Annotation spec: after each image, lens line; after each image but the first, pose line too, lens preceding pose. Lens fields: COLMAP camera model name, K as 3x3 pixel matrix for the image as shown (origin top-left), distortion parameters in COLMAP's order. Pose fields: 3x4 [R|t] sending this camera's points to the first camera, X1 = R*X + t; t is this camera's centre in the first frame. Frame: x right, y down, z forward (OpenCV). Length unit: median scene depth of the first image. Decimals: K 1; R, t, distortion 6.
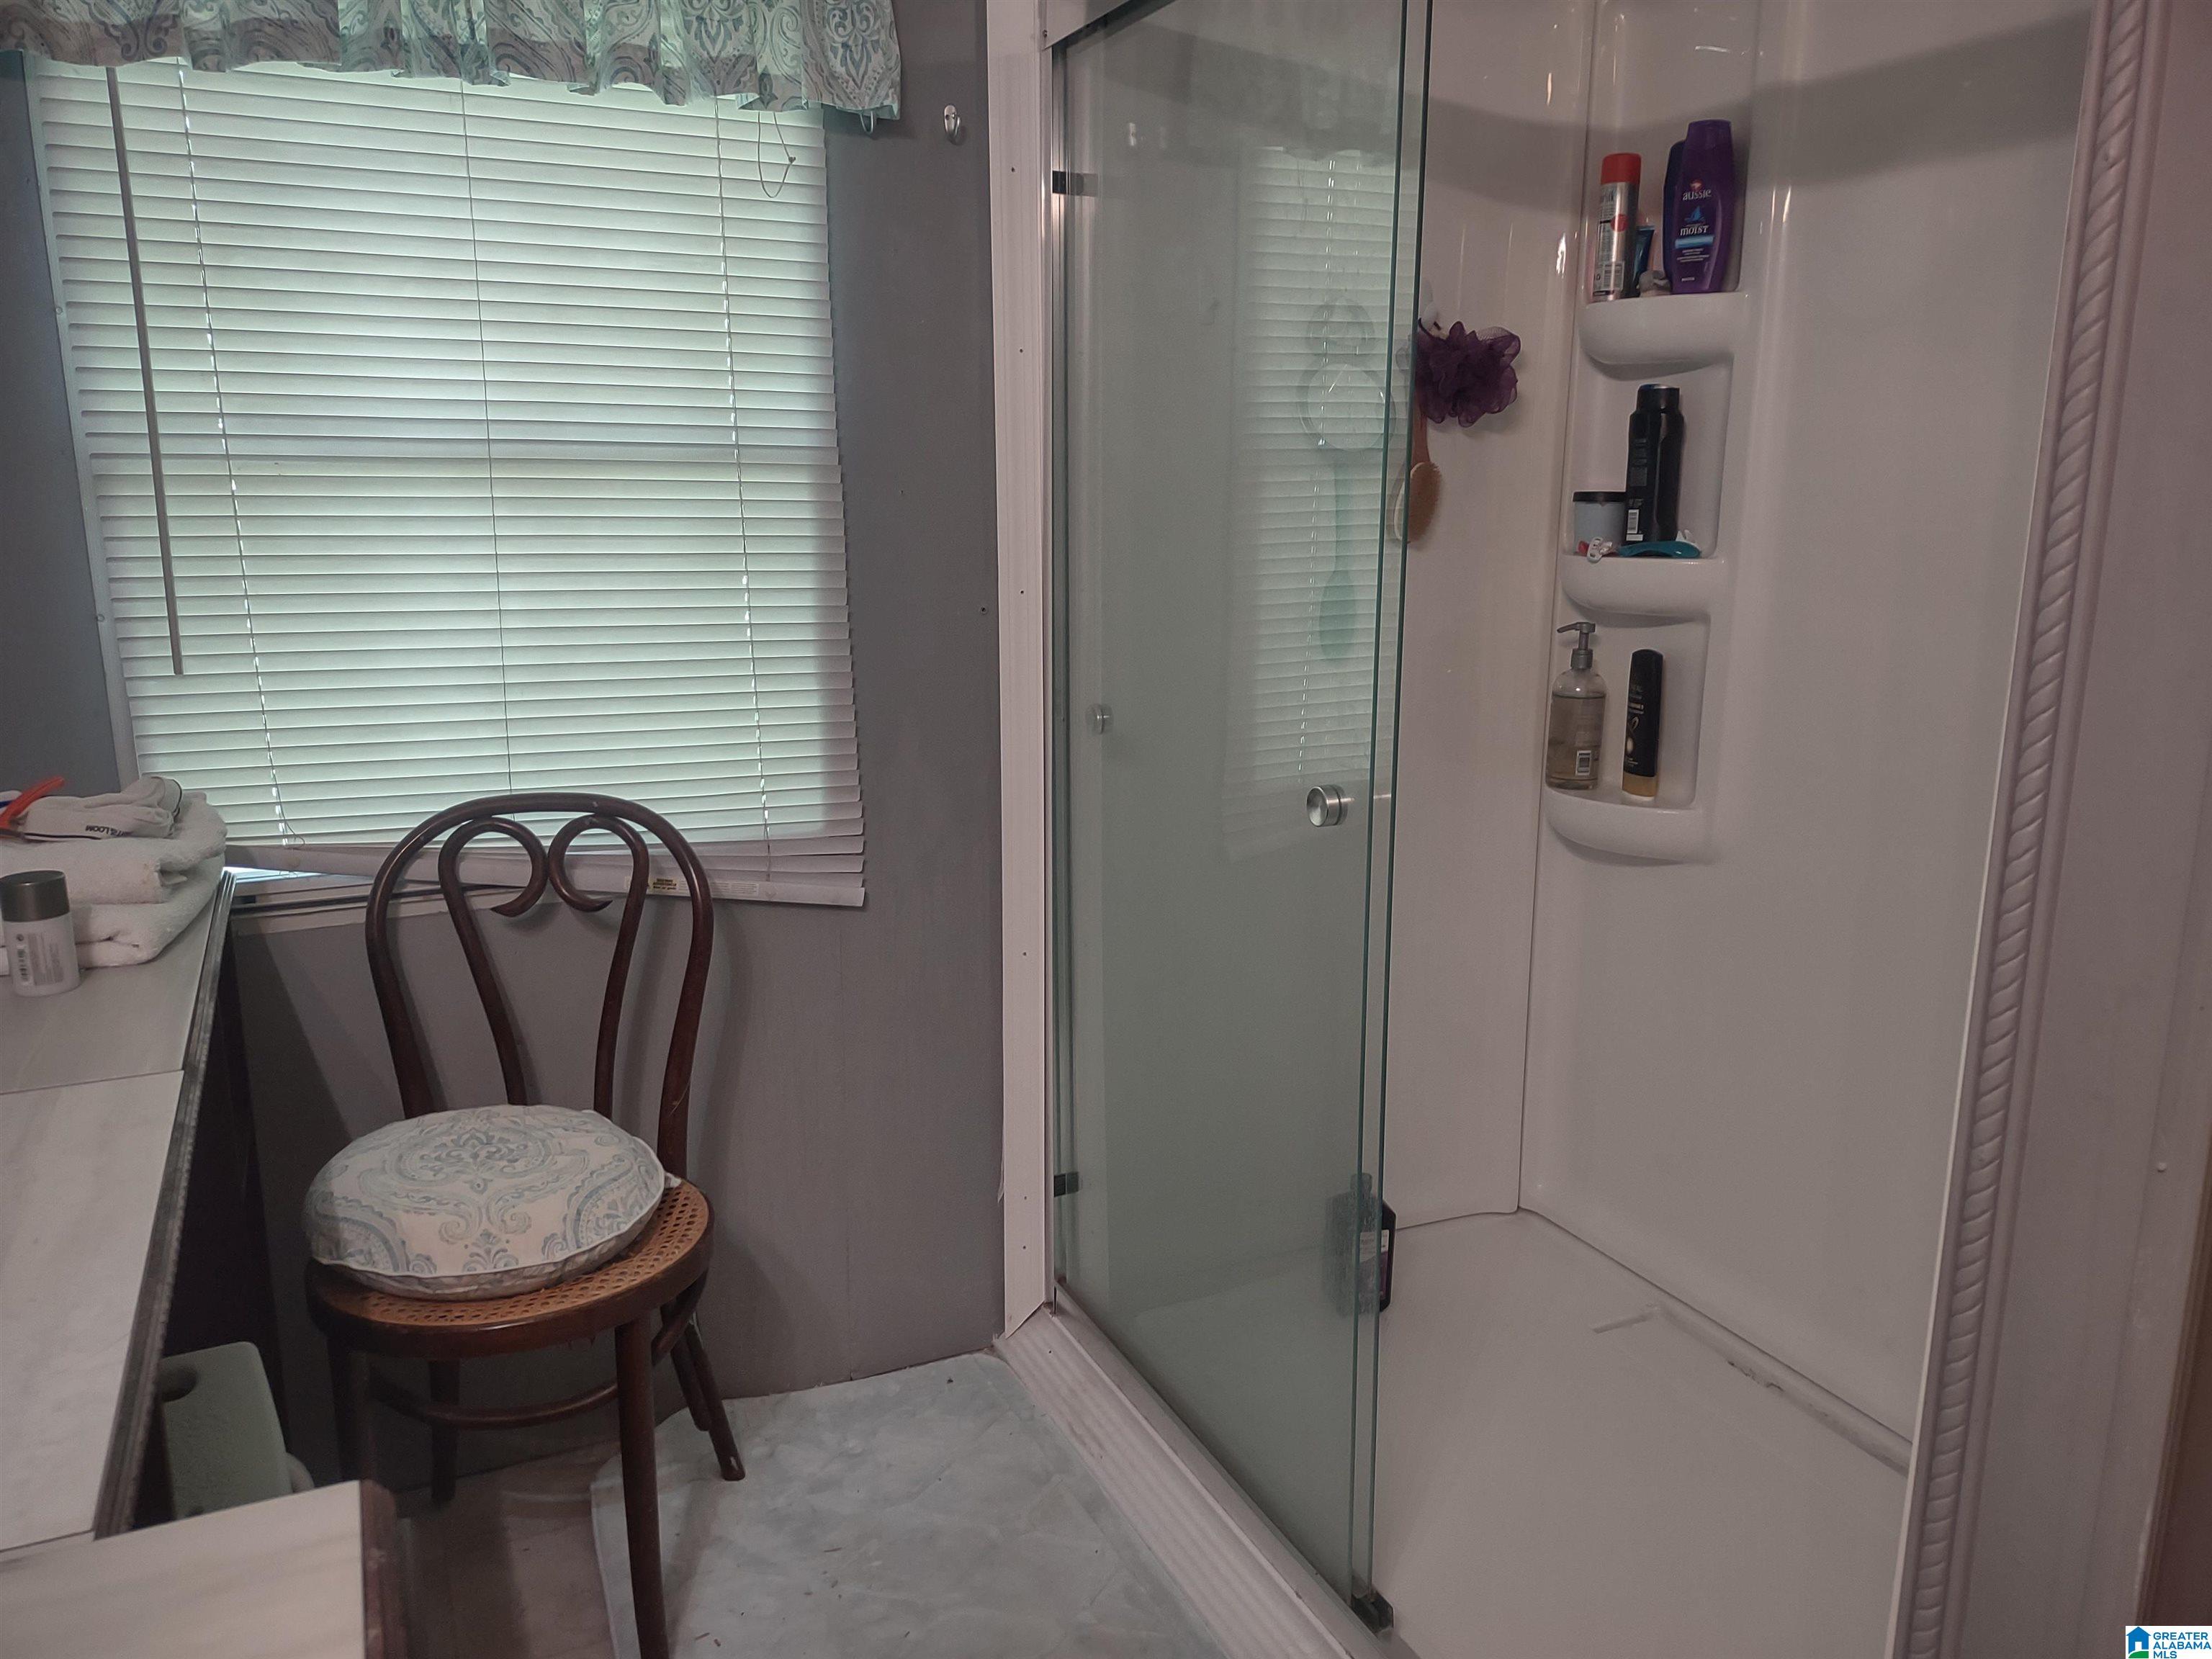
lens RADIAL K [[1629.2, 0, 1106.0], [0, 1629.2, 829.5], [0, 0, 1]] dist [0.039078, -0.044886]
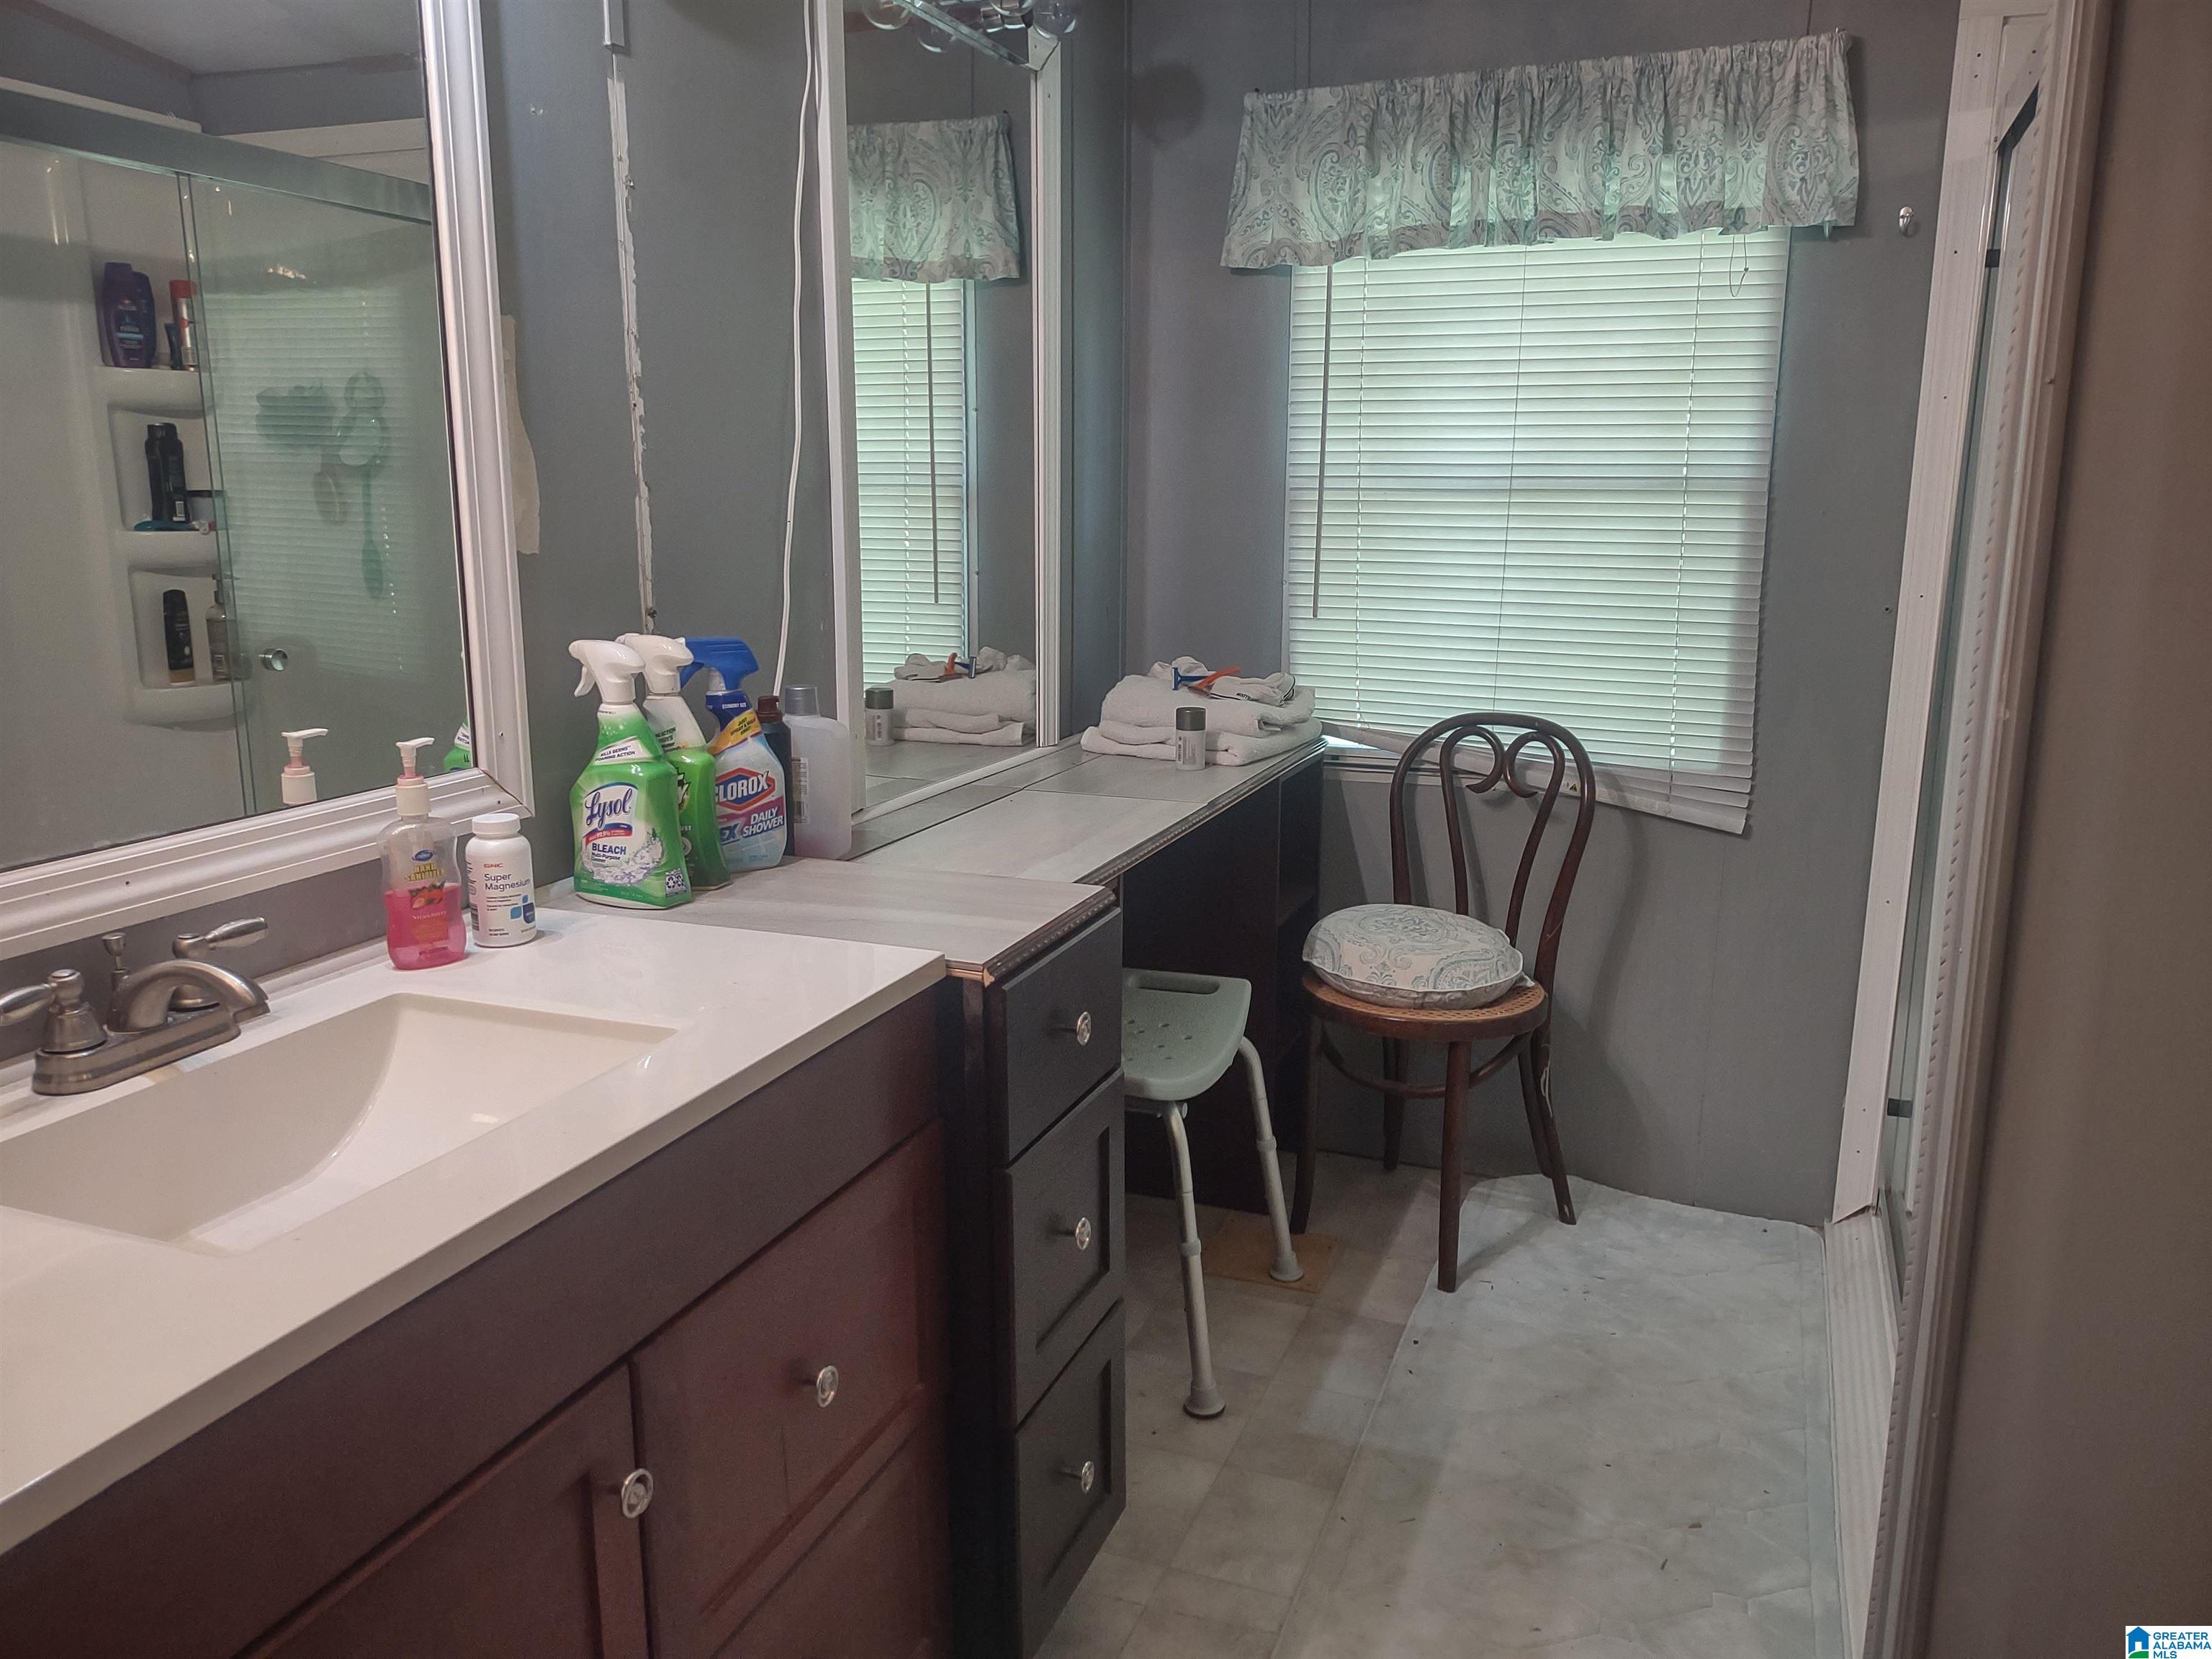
lens RADIAL K [[1606.2, 0, 1106.0], [0, 1606.2, 829.5], [0, 0, 1]] dist [0.033399, -0.100264]
pose [[0.685745, 0.150762, -0.712056, 0.466056], [-0.155454, 0.986075, 0.059070, 0.052584], [0.711047, 0.070185, 0.699633, -0.277154]]
